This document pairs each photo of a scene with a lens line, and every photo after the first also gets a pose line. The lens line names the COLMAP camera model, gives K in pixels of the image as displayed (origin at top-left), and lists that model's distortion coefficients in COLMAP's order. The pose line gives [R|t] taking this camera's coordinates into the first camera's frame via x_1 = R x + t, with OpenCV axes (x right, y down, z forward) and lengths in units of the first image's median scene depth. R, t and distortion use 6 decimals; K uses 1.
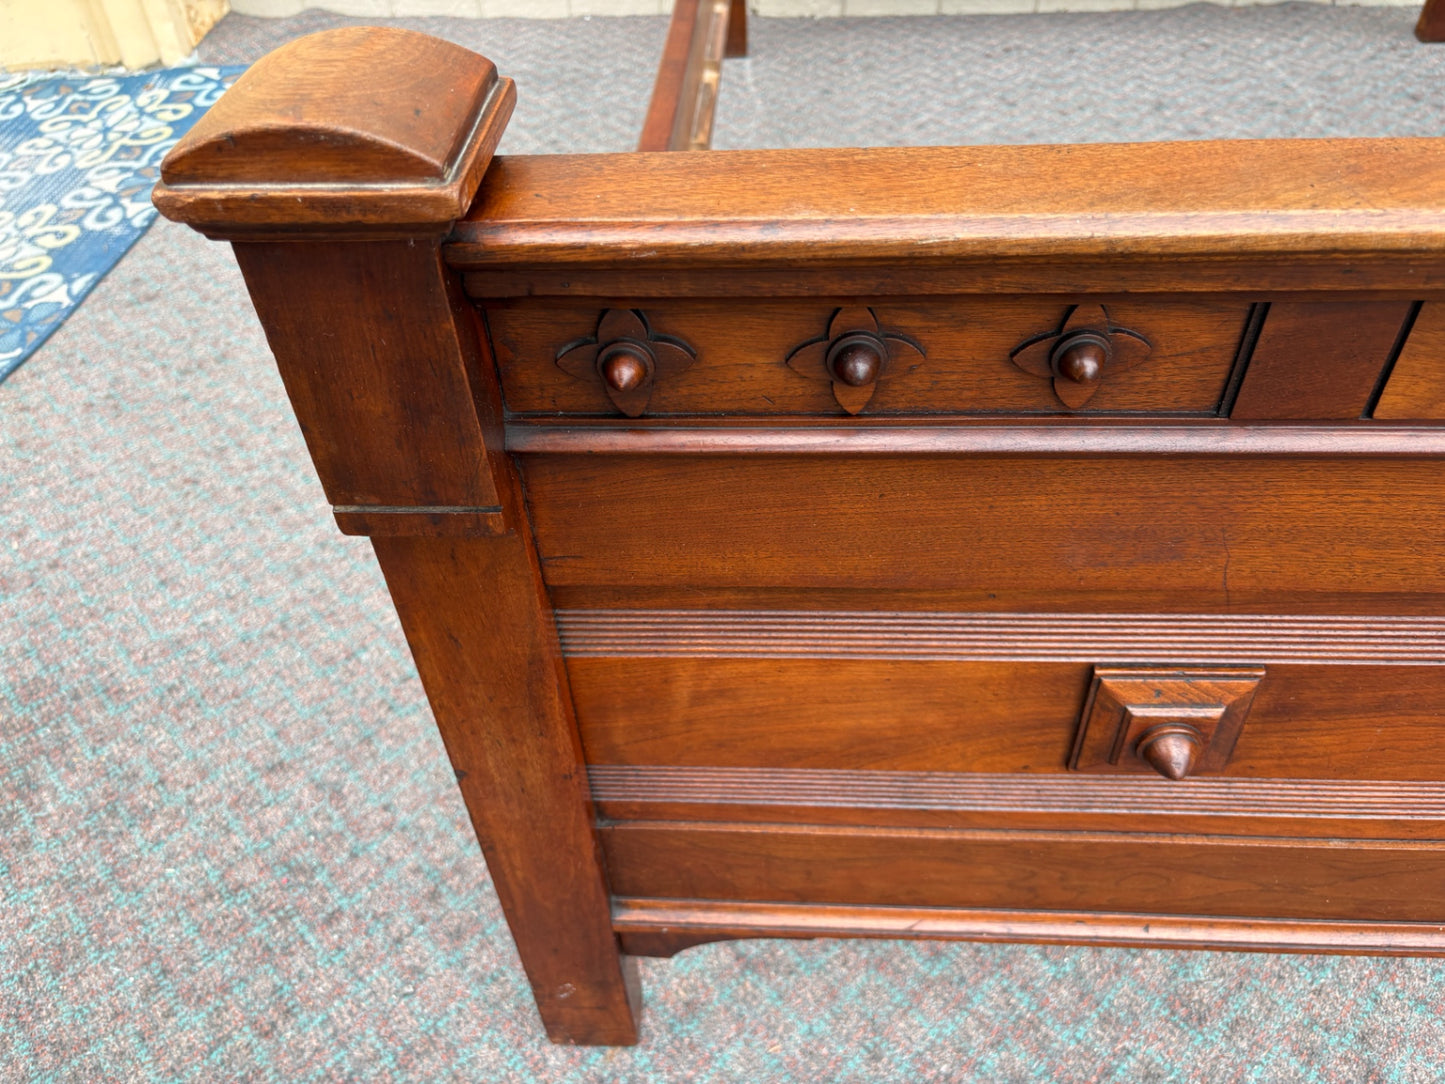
lens RADIAL K [[1111.9, 0, 714.8], [0, 1111.9, 553.7], [0, 0, 1]] dist [0.037918, -0.059126]
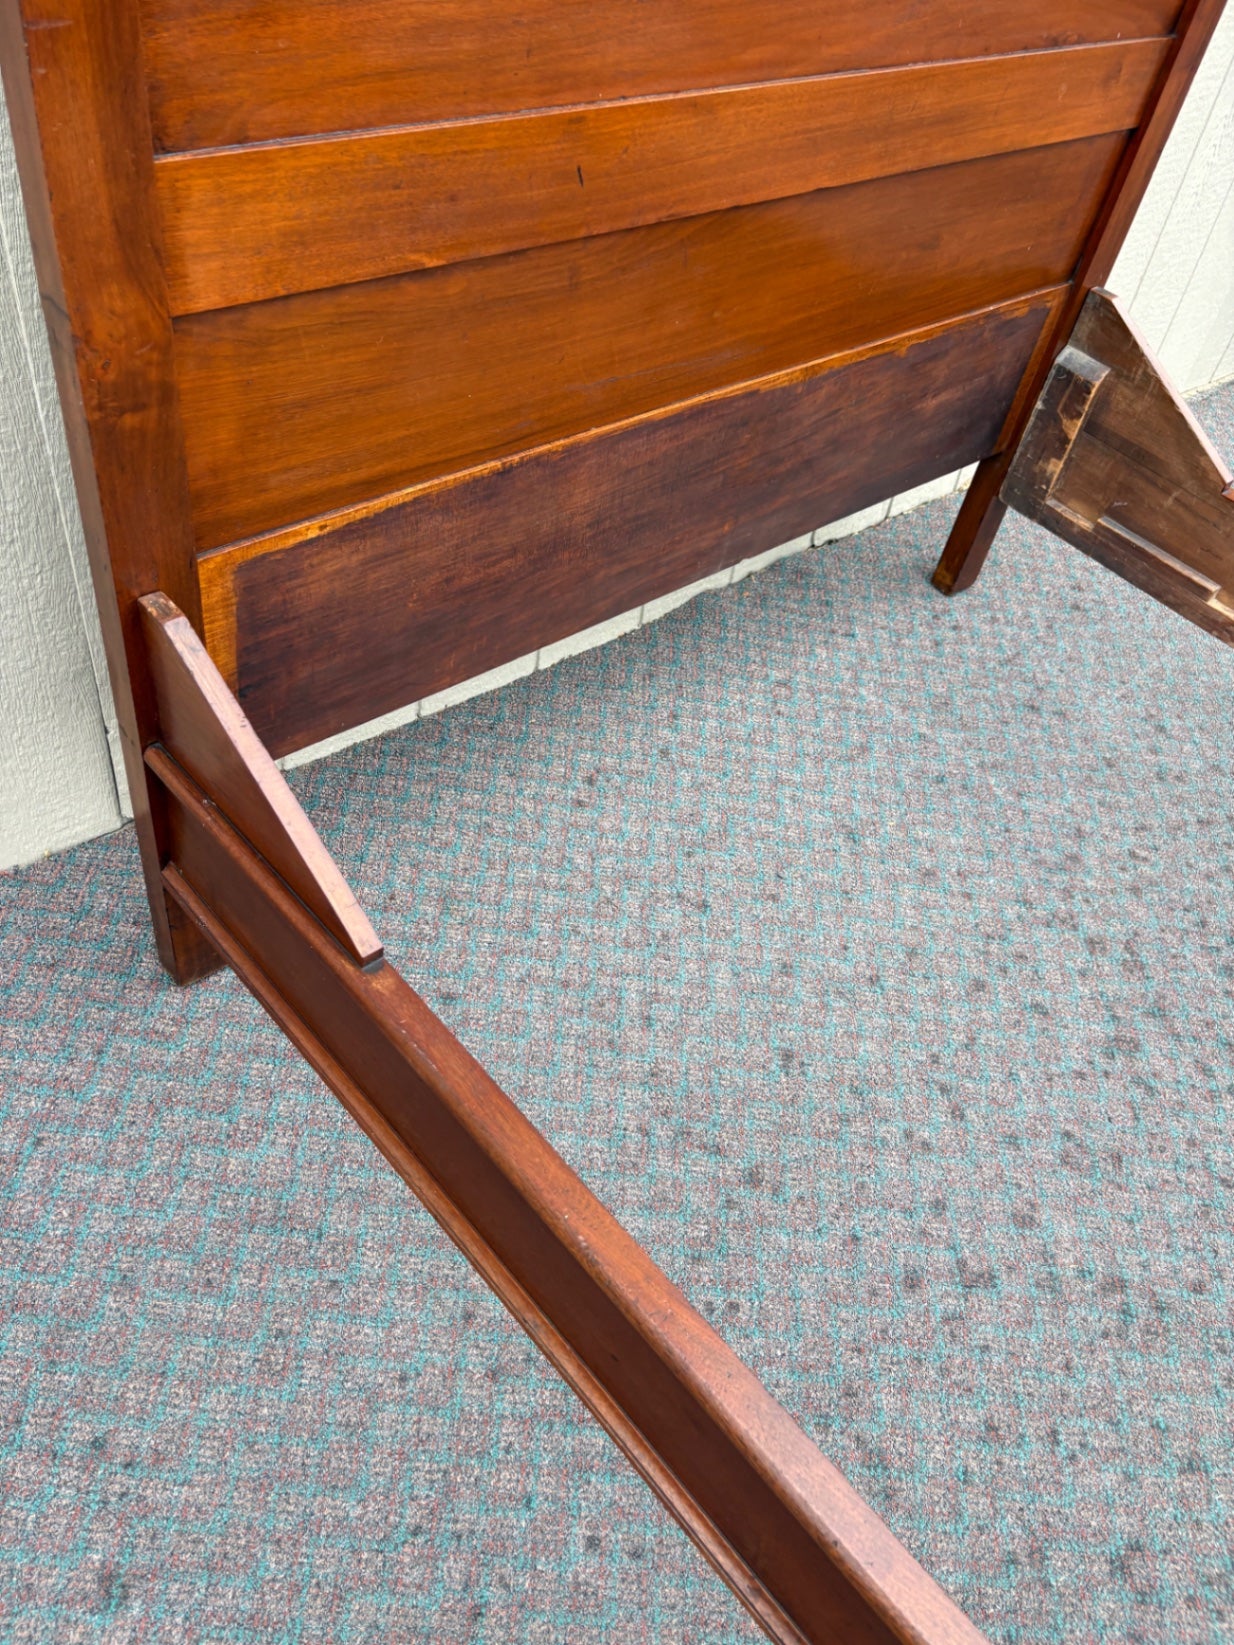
lens RADIAL K [[1247.7, 0, 613.8], [0, 1247.7, 834.6], [0, 0, 1]] dist [0.039586, -0.049400]
pose [[0.688830, -0.409475, 0.598201, -0.479861], [0.356987, 0.909804, 0.211699, -1.477409], [-0.630931, 0.067725, 0.772877, 1.082129]]
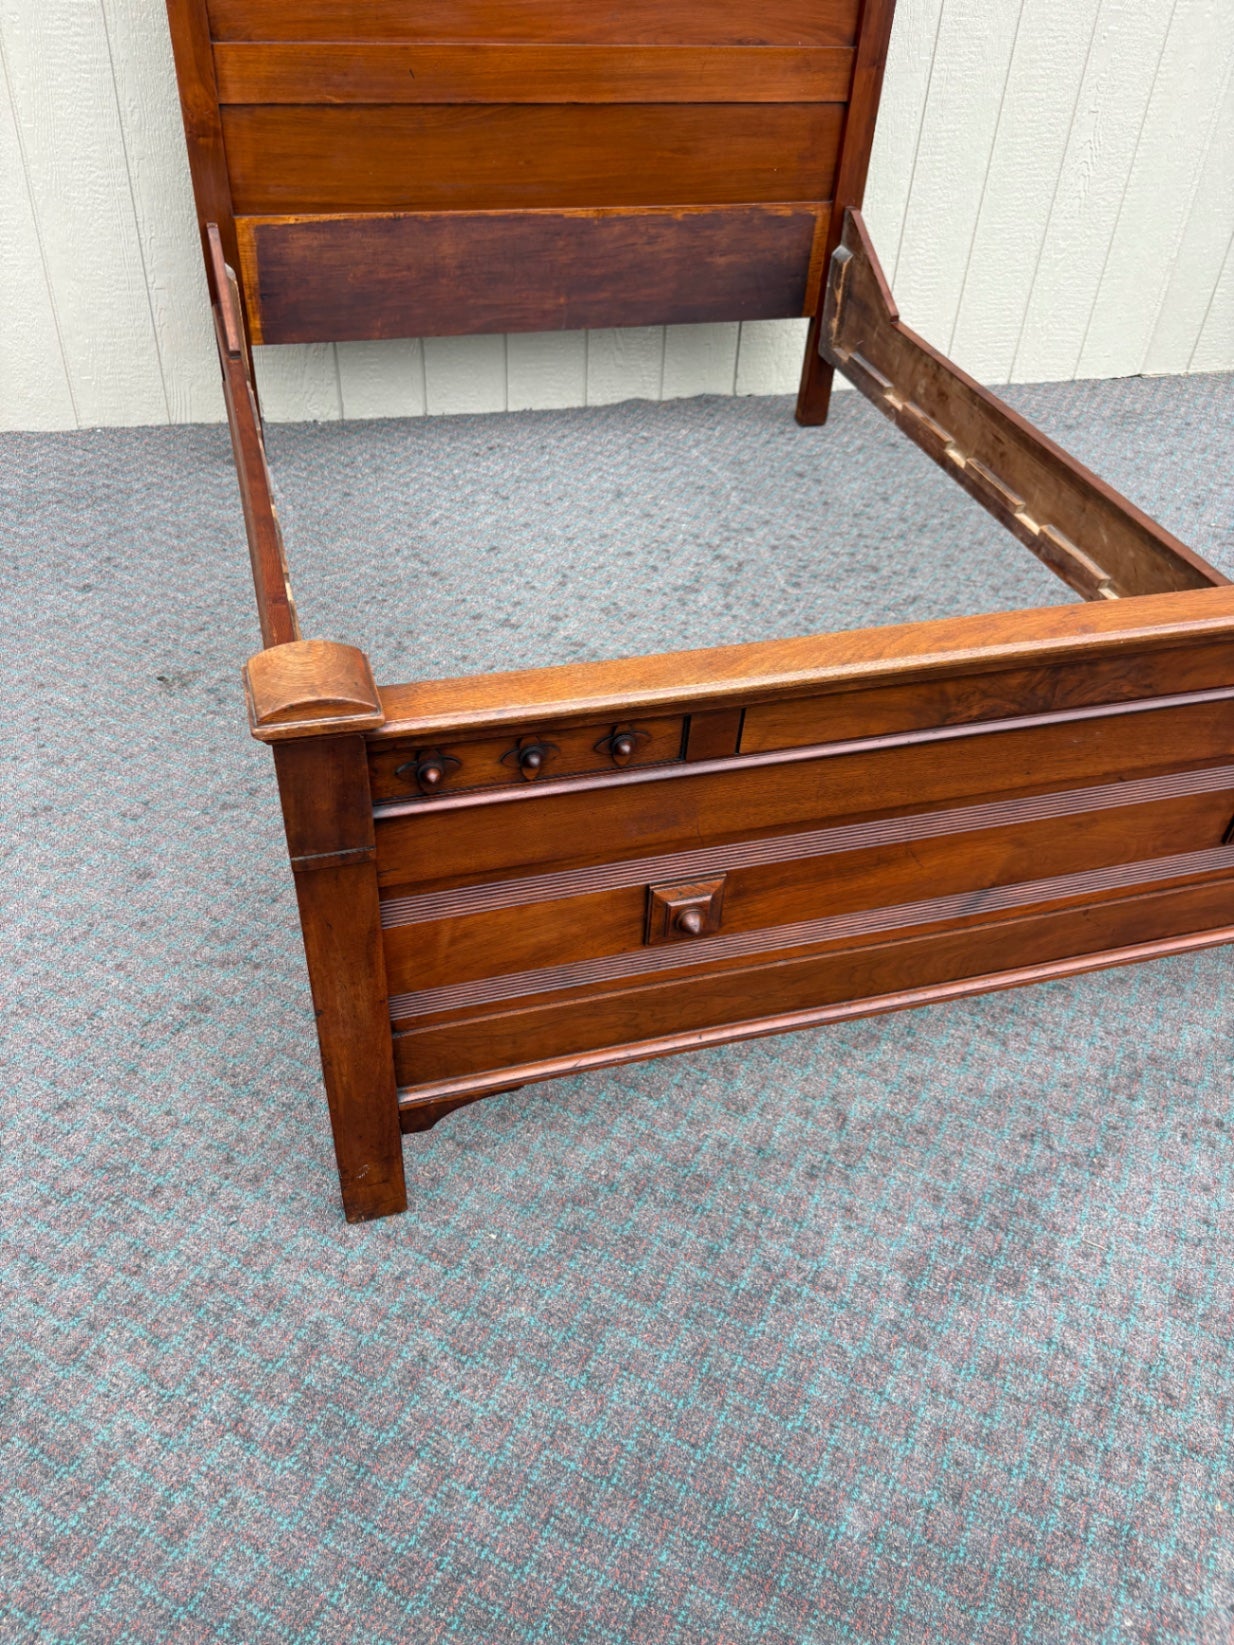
lens RADIAL K [[1256.3, 0, 610.4], [0, 1256.3, 830.6], [0, 0, 1]] dist [0.019394, -0.011836]
pose [[0.937046, -0.147499, 0.316527, -0.267508], [0.166534, 0.985457, -0.033792, 0.042562], [-0.306939, 0.084377, 0.947981, -0.708099]]
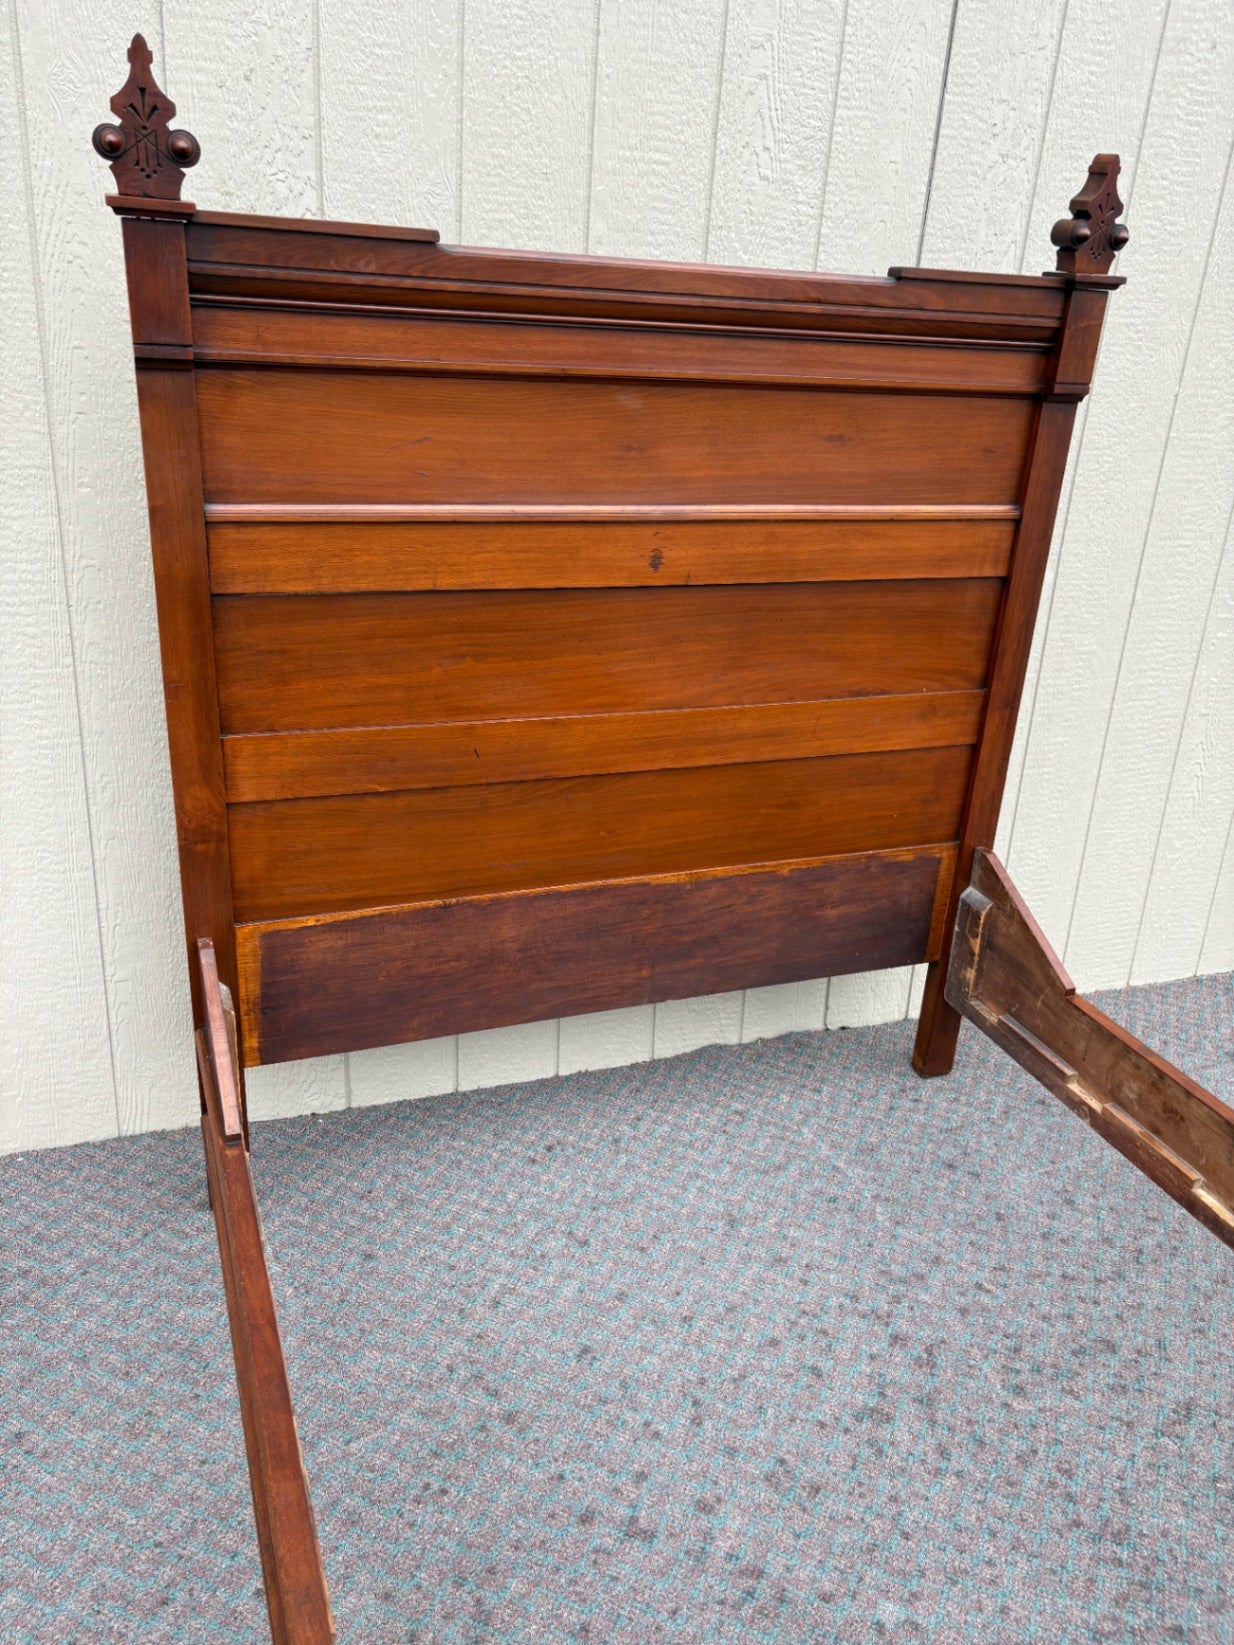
lens RADIAL K [[1246.5, 0, 619.2], [0, 1246.5, 835.1], [0, 0, 1]] dist [0.041613, -0.055235]
pose [[0.904471, -0.073219, 0.420204, -0.248193], [0.218373, 0.925742, -0.308732, -0.927567], [-0.366396, 0.371000, 0.853296, 0.044341]]
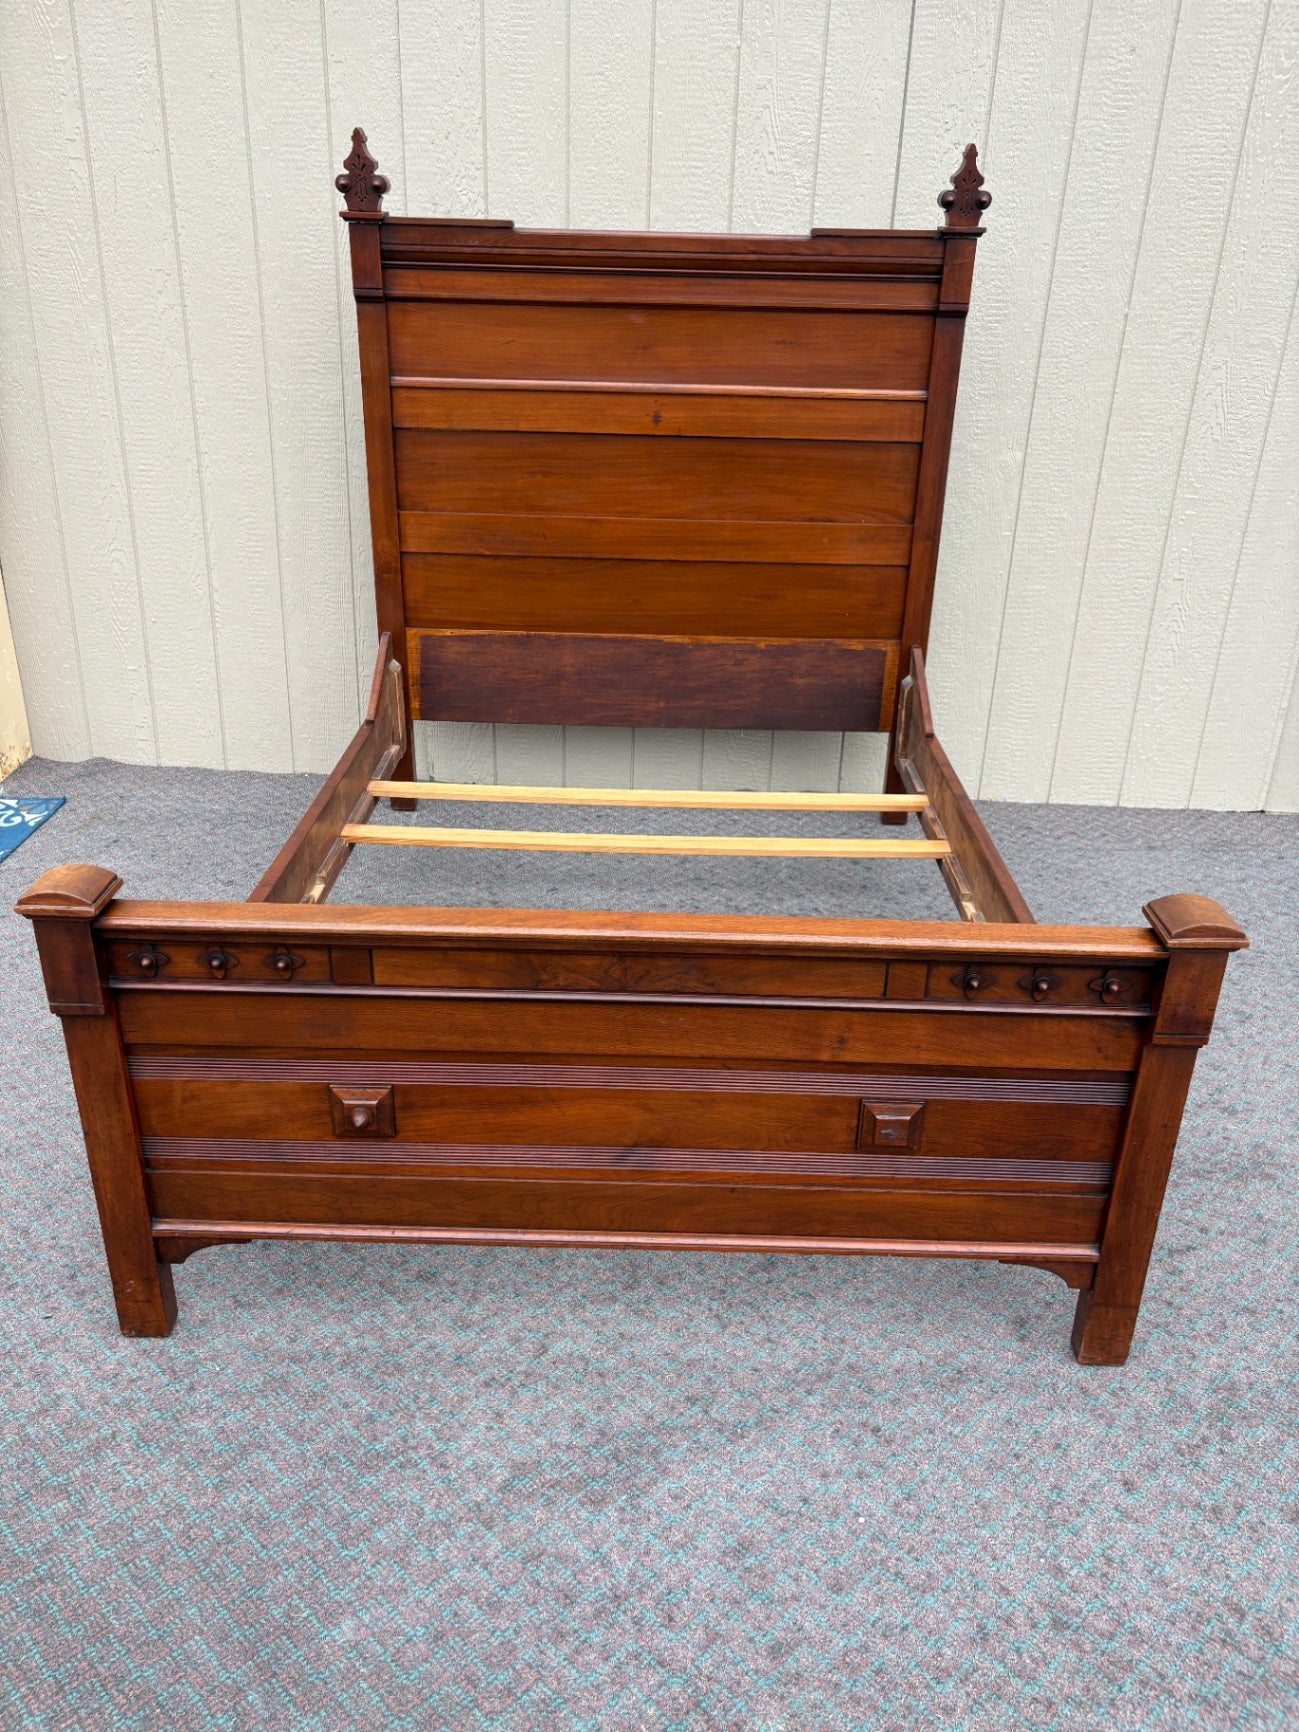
lens RADIAL K [[1313.7, 0, 646.1], [0, 1313.7, 878.7], [0, 0, 1]] dist [0.039586, -0.049400]
pose [[0.996715, 0.043216, 0.068500, 0.542191], [-0.018960, 0.946751, -0.321408, 0.403606], [-0.078742, 0.319053, 0.944460, -1.405921]]
